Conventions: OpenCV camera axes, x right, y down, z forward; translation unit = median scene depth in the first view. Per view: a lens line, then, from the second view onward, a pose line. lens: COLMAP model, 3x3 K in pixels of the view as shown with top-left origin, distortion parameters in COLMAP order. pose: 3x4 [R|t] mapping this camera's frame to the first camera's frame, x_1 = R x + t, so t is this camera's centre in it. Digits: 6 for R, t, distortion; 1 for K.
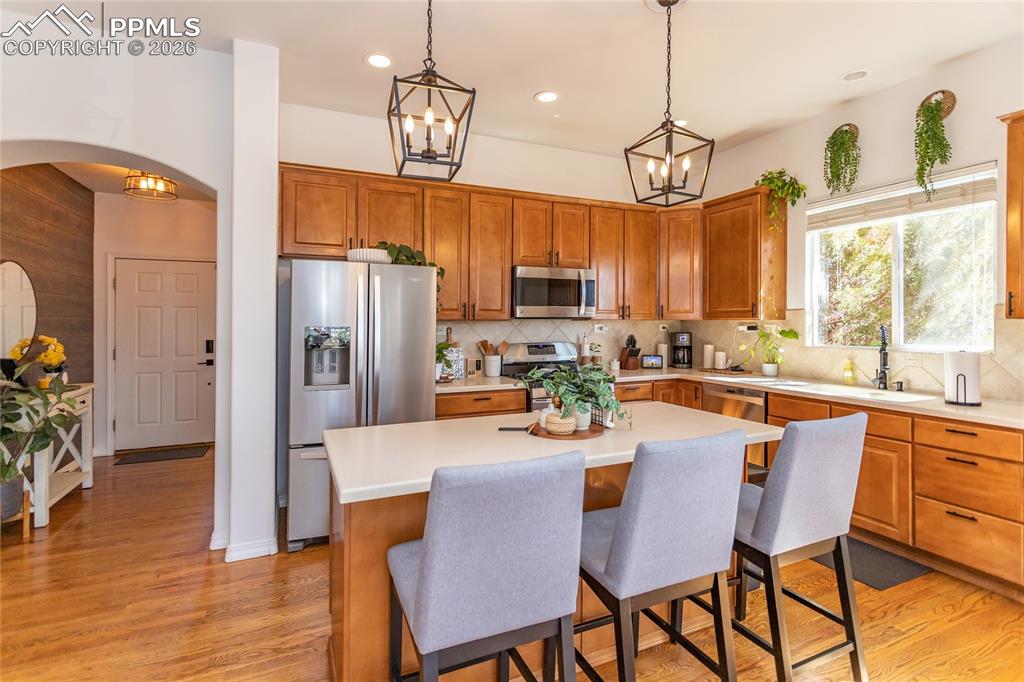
lens RADIAL K [[493.6, 0, 526.6], [0, 493.6, 319.9], [0, 0, 1]] dist [-0.012518, -0.000367]
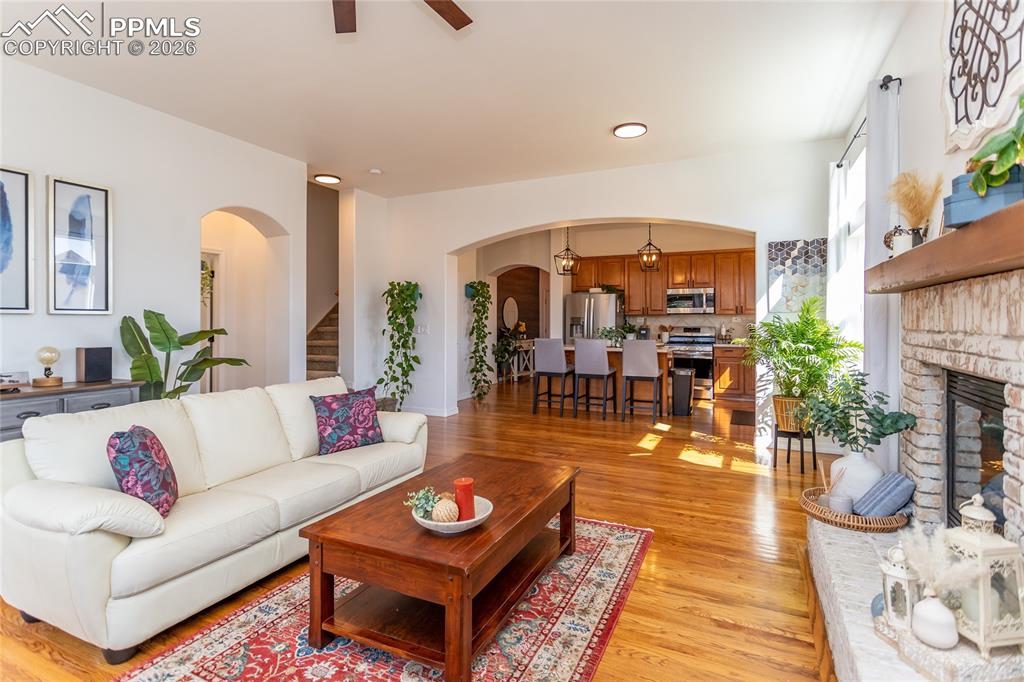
lens RADIAL K [[493.6, 0, 526.6], [0, 493.6, 319.9], [0, 0, 1]] dist [-0.012518, -0.000367]
pose [[0.650009, -0.002225, -0.759924, 1.240162], [0.000118, 0.999996, -0.002827, 0.029674], [0.759927, 0.001748, 0.650006, -0.859322]]
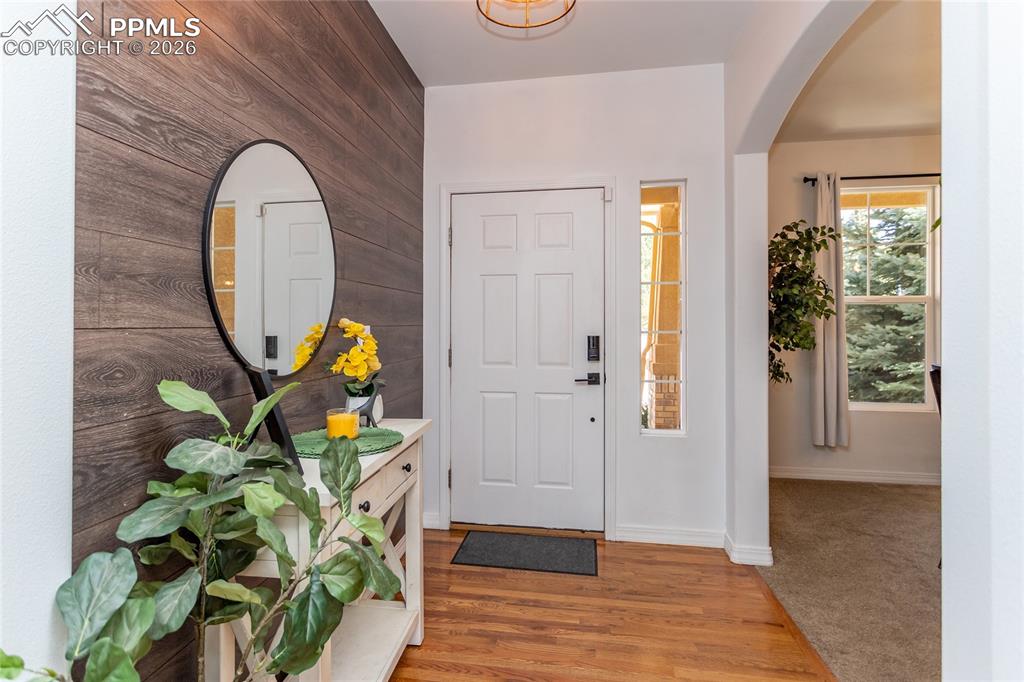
lens RADIAL K [[531.8, 0, 510.2], [0, 531.8, 320.4], [0, 0, 1]] dist [-0.051756, -0.000086]
pose [[0.851092, -0.003841, -0.525002, -0.563804], [0.000536, 0.999979, -0.006448, 0.036798], [0.525016, 0.005206, 0.851077, 0.625278]]
